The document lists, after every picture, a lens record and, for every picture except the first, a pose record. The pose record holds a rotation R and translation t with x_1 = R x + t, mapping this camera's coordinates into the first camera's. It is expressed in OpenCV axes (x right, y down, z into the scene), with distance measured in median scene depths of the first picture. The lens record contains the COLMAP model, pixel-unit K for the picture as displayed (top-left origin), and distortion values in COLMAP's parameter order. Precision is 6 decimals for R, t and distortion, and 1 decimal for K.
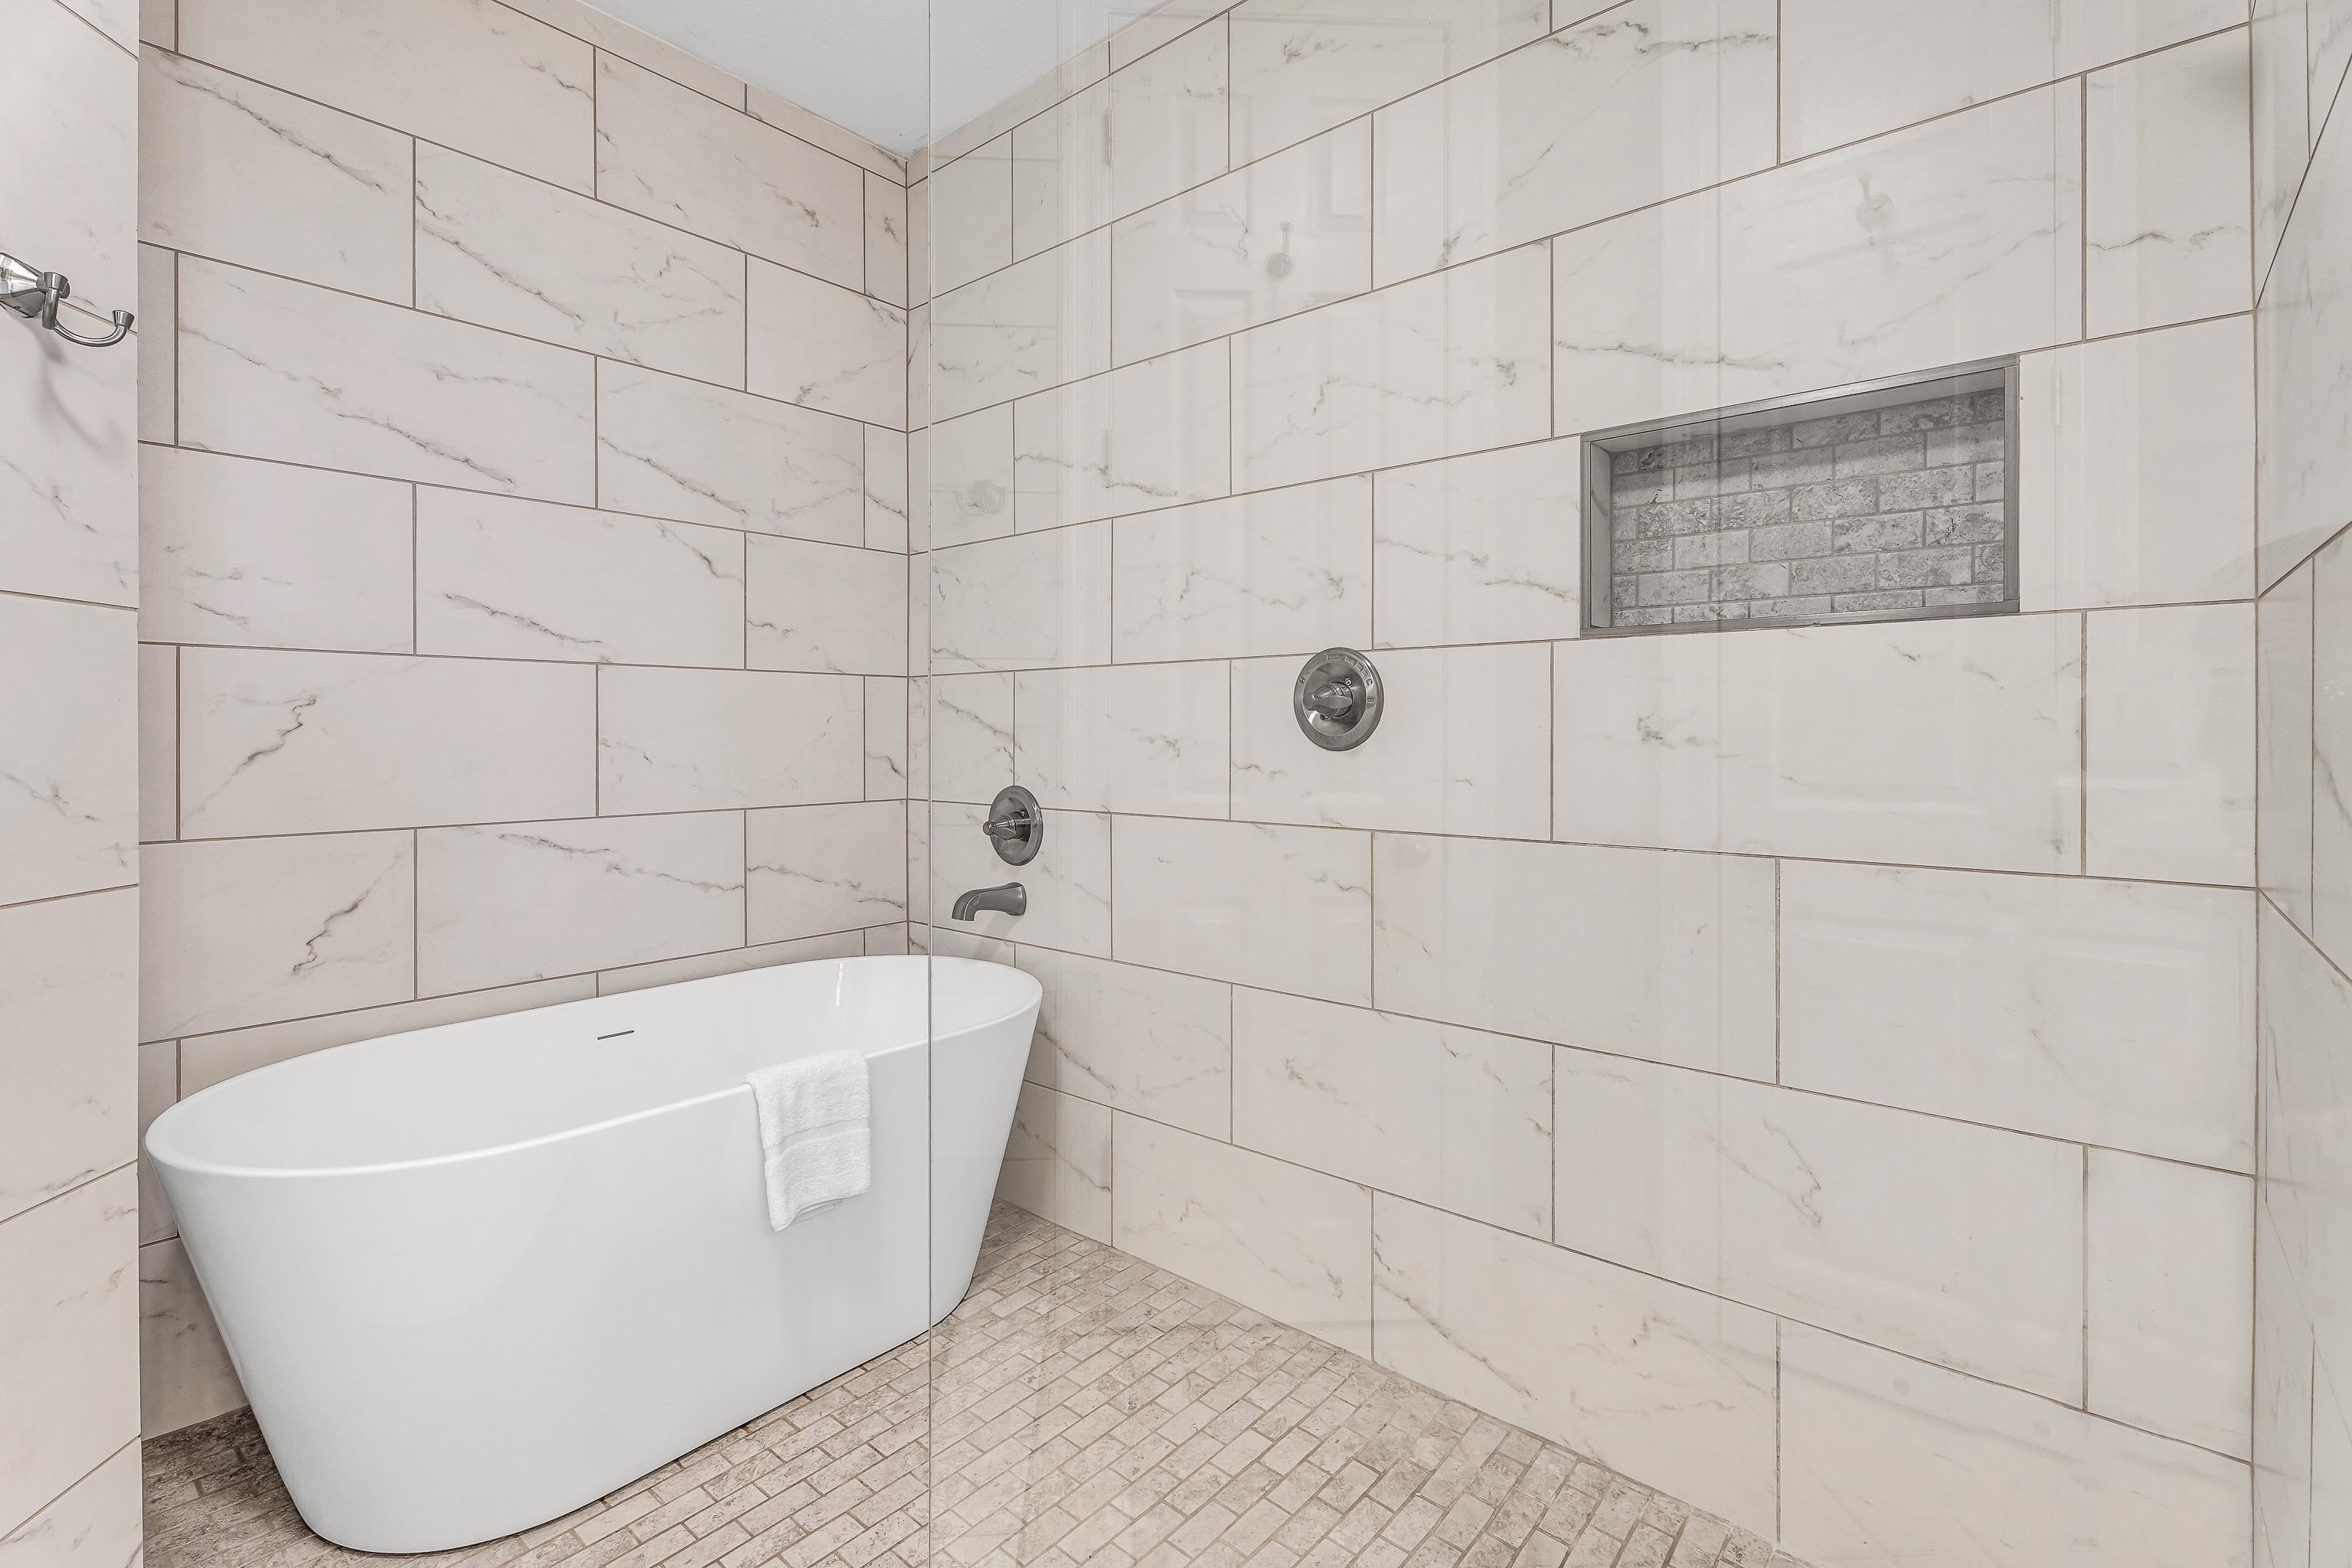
lens RADIAL K [[1068.0, 0, 1175.6], [0, 1068.0, 742.1], [0, 0, 1]] dist [-0.000388, 0.000294]
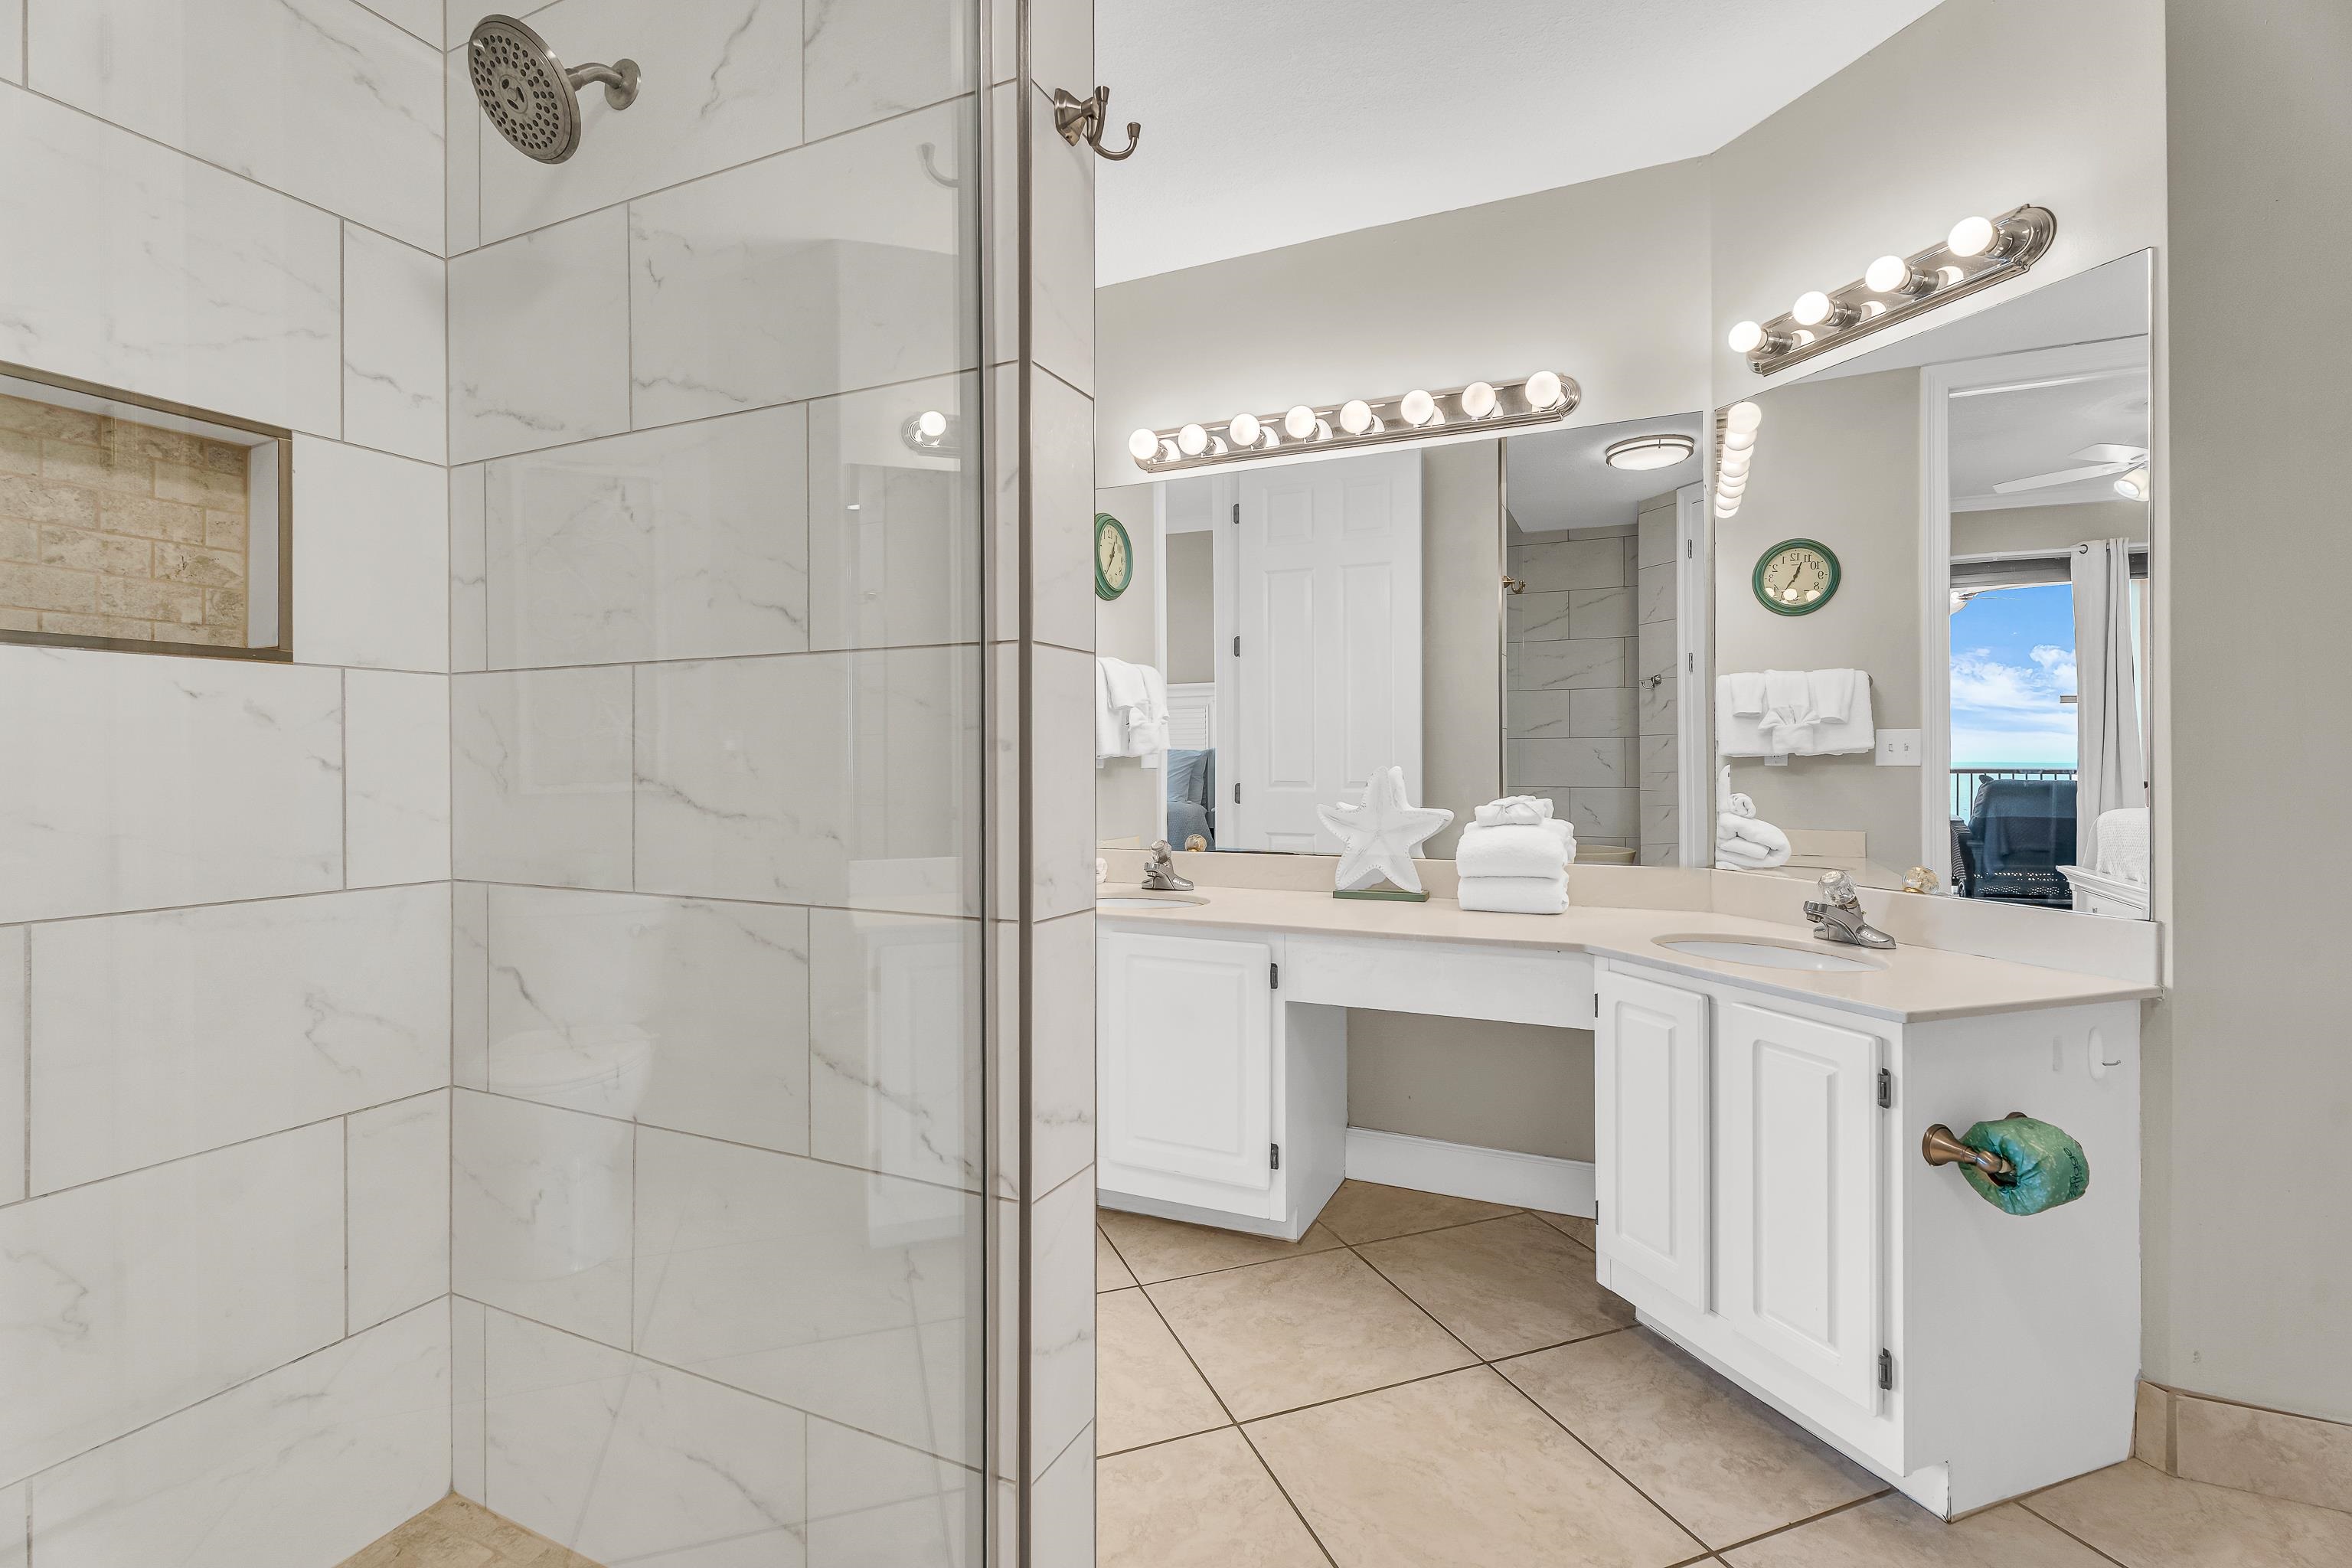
lens RADIAL K [[1068.0, 0, 1175.6], [0, 1068.0, 742.1], [0, 0, 1]] dist [-0.000388, 0.000294]
pose [[-0.271524, 0.021212, 0.962198, -0.477141], [0.013904, 0.999739, -0.018116, -0.004821], [-0.962331, 0.008459, -0.271748, 0.376794]]
